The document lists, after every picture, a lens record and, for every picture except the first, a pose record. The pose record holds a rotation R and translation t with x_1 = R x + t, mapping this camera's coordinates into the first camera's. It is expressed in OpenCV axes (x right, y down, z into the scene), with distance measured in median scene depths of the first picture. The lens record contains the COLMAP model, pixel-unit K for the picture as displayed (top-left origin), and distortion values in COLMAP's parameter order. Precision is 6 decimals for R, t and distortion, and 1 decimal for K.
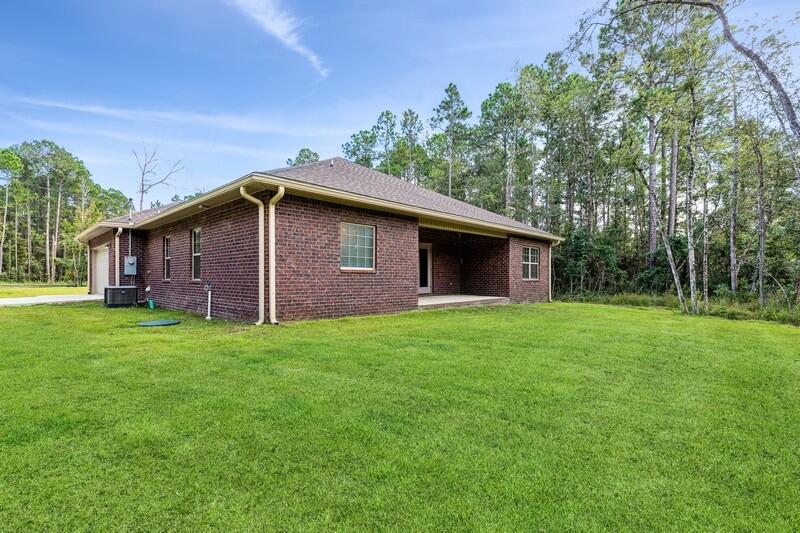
lens RADIAL K [[367.5, 0, 392.8], [0, 367.5, 271.9], [0, 0, 1]] dist [0.003042, -0.000631]
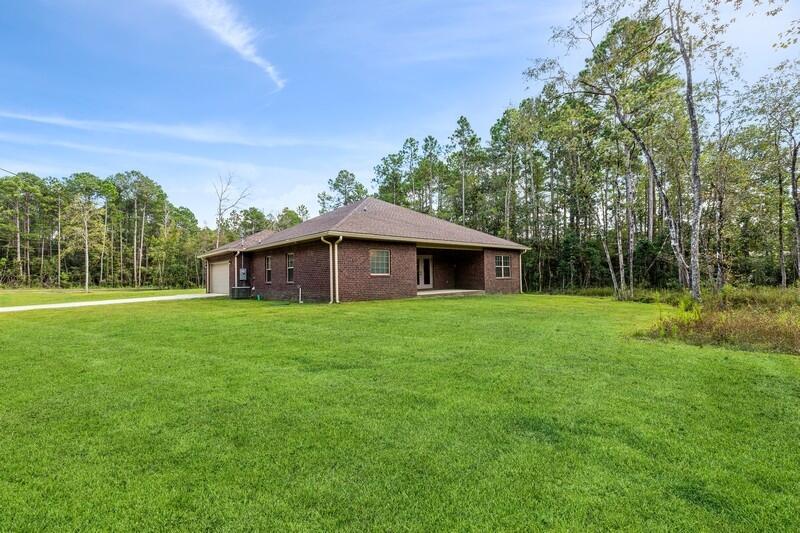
lens RADIAL K [[359.8, 0, 398.6], [0, 359.8, 266.7], [0, 0, 1]] dist [0.001712, -0.000025]
pose [[0.996589, -0.021923, -0.079555, 0.033368], [0.020768, 0.999667, -0.015314, -0.004145], [0.079864, 0.013610, 0.996713, -0.185532]]
